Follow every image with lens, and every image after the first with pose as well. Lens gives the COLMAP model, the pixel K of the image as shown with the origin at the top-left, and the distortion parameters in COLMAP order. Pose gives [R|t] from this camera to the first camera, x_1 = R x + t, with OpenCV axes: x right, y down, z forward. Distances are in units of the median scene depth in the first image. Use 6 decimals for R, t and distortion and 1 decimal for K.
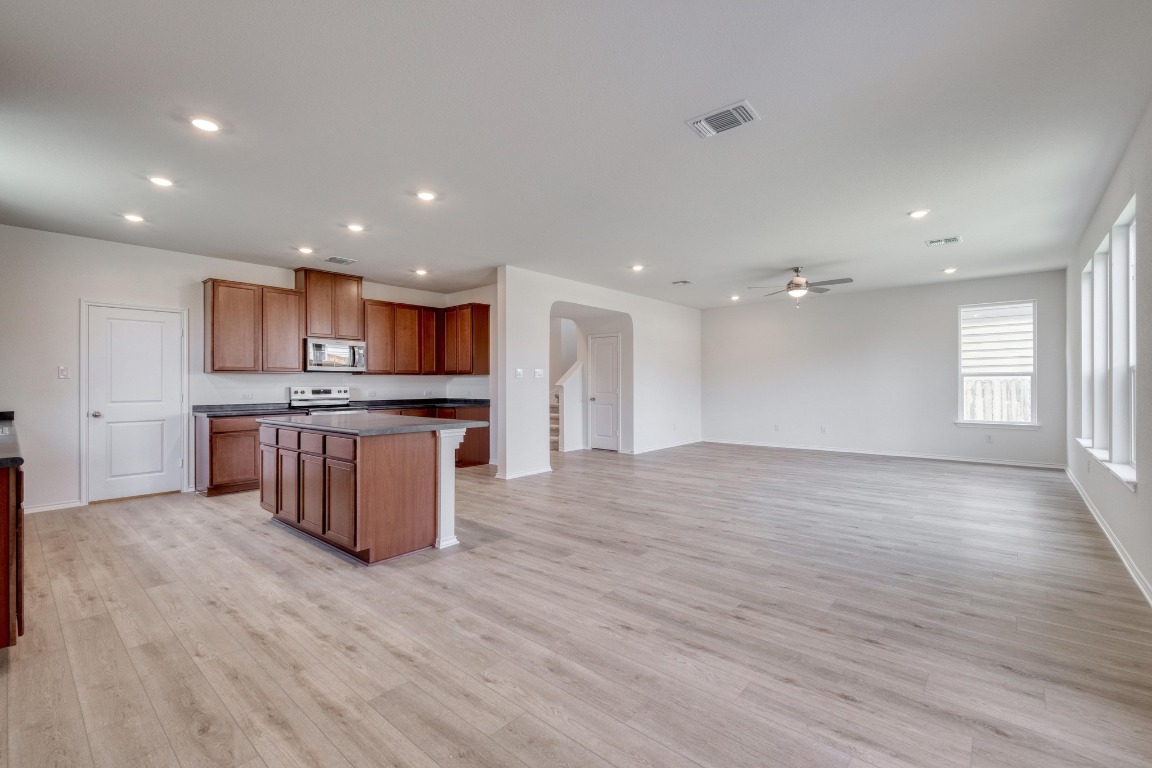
lens RADIAL K [[496.3, 0, 579.9], [0, 496.3, 381.8], [0, 0, 1]] dist [0.008957, -0.007111]
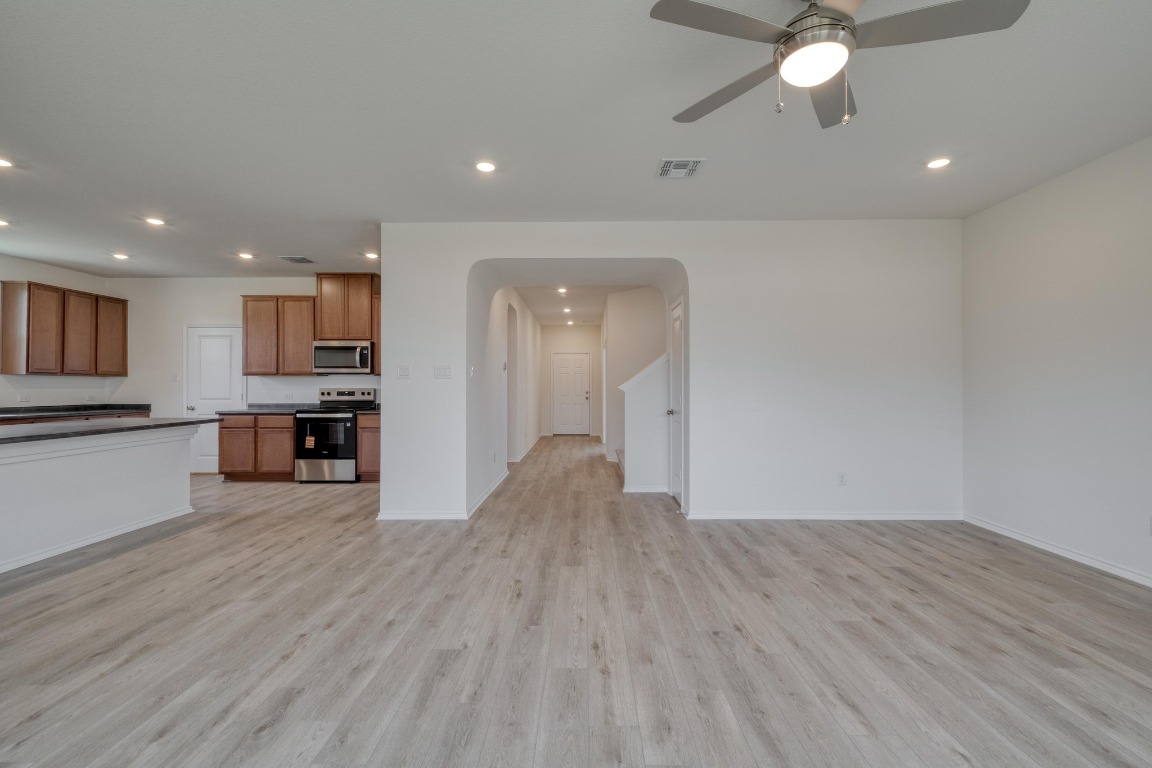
lens RADIAL K [[496.3, 0, 579.9], [0, 496.3, 381.8], [0, 0, 1]] dist [0.008957, -0.007111]
pose [[0.644286, -0.001691, -0.764783, 0.832703], [0.001355, 0.999999, -0.001069, -0.003236], [0.764784, -0.000347, 0.644287, 1.058504]]
